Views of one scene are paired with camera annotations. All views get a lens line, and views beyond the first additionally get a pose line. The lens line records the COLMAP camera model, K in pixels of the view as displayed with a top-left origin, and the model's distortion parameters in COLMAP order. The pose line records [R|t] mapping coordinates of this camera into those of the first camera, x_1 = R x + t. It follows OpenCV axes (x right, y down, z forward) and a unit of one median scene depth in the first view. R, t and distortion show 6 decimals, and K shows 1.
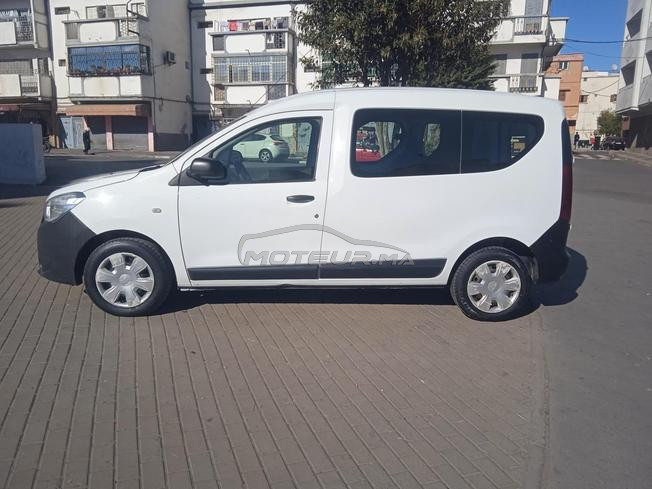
lens RADIAL K [[531.3, 0, 321.3], [0, 531.3, 244.6], [0, 0, 1]] dist [0.034997, -0.029777]
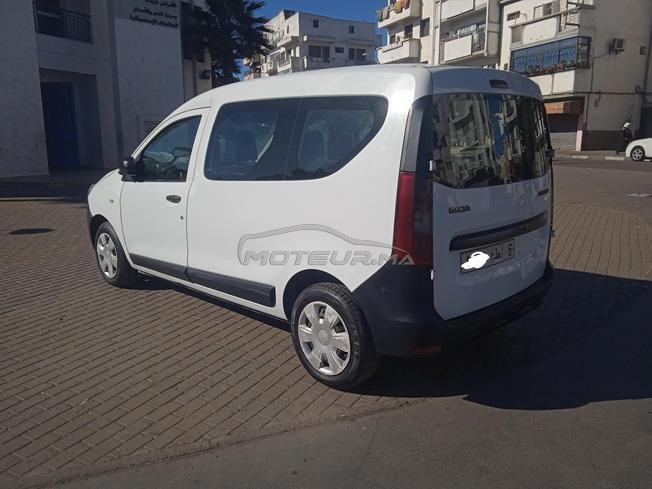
lens RADIAL K [[531.3, 0, 322.3], [0, 531.3, 244.5], [0, 0, 1]] dist [0.034997, -0.029777]
pose [[0.659289, 0.125526, -0.741337, 0.100633], [-0.125694, 0.990491, 0.055931, -0.010396], [0.741309, 0.056307, 0.668798, 0.061149]]
